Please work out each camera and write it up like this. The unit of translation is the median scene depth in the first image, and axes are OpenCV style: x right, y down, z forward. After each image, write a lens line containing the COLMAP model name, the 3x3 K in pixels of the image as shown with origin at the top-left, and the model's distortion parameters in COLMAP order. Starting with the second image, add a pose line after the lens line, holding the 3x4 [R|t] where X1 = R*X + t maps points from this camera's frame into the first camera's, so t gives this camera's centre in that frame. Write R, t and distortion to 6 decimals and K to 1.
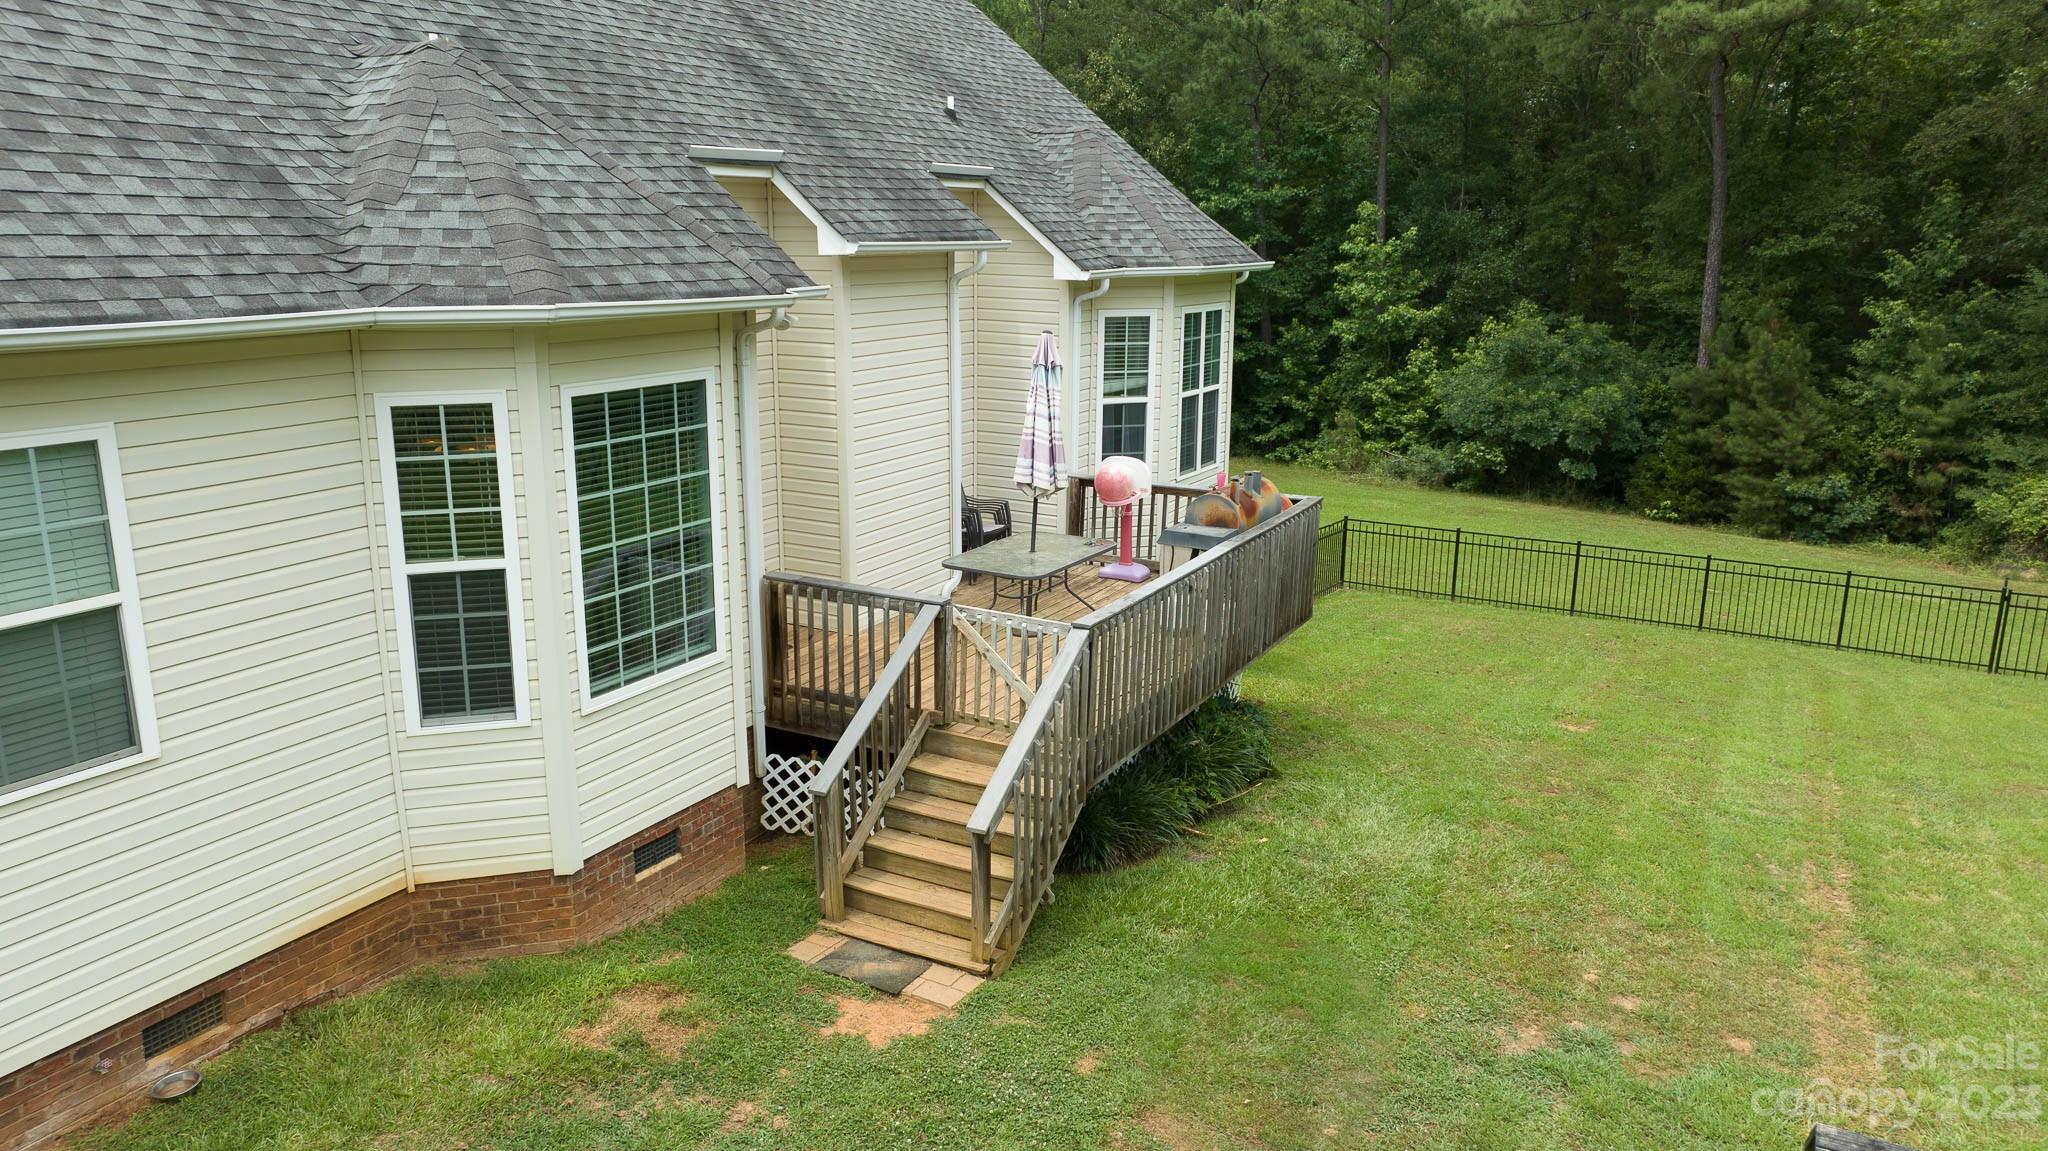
lens RADIAL K [[1442.9, 0, 1024.0], [0, 1442.9, 575.5], [0, 0, 1]] dist [0.000162, -0.055262]
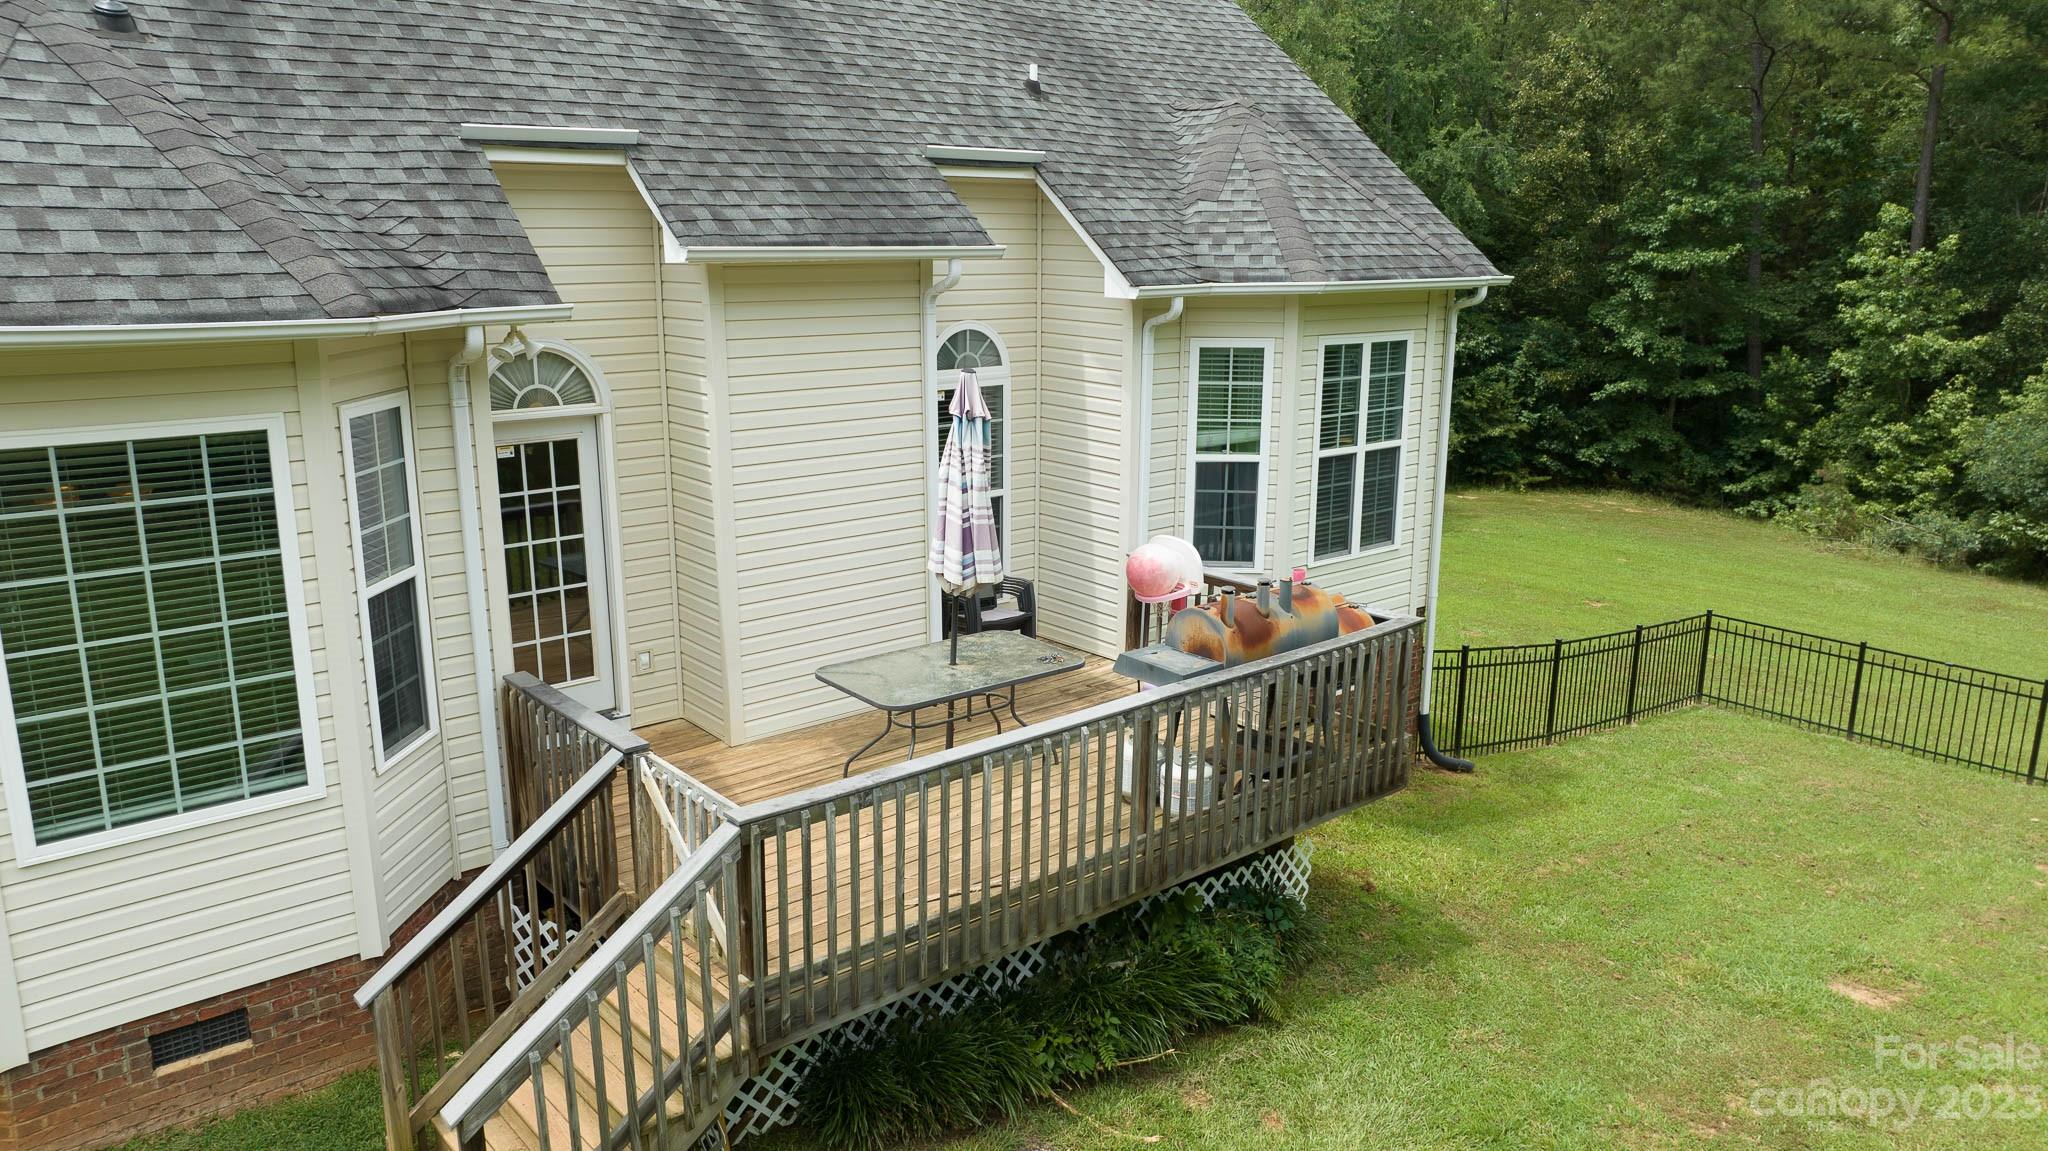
lens RADIAL K [[1447.7, 0, 1024.0], [0, 1447.7, 575.5], [0, 0, 1]] dist [-0.044638, 0.051917]
pose [[0.933433, 0.081841, -0.349293, 0.221779], [-0.083791, 0.996438, 0.009553, -0.054351], [0.348830, 0.020351, 0.936965, 0.238437]]
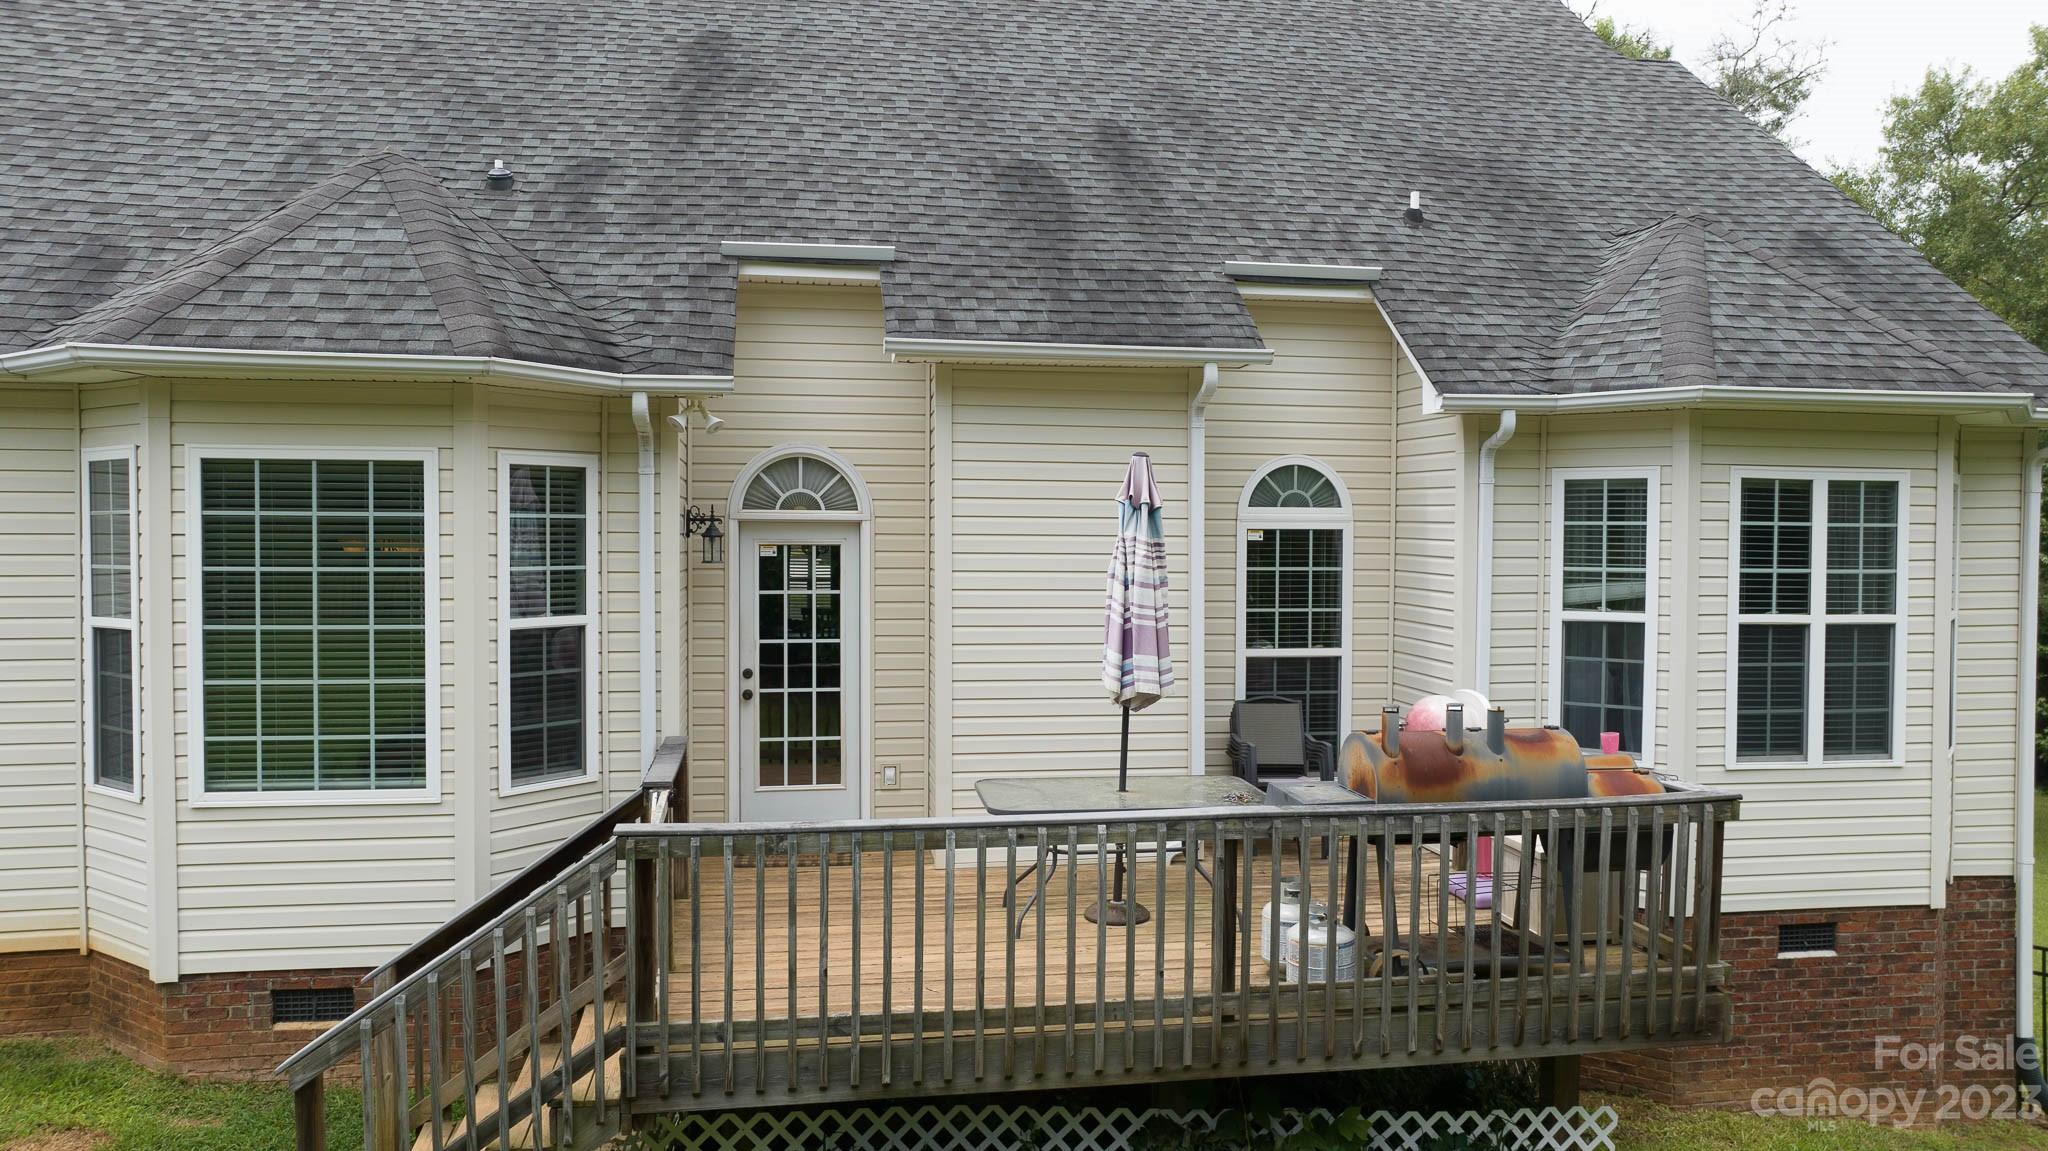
lens RADIAL K [[1442.9, 0, 1024.0], [0, 1442.9, 575.5], [0, 0, 1]] dist [0.000162, -0.055262]
pose [[0.614134, 0.019722, -0.788955, 0.366225], [-0.189913, 0.974004, -0.123484, -0.017005], [0.766010, 0.225669, 0.601915, 0.416756]]
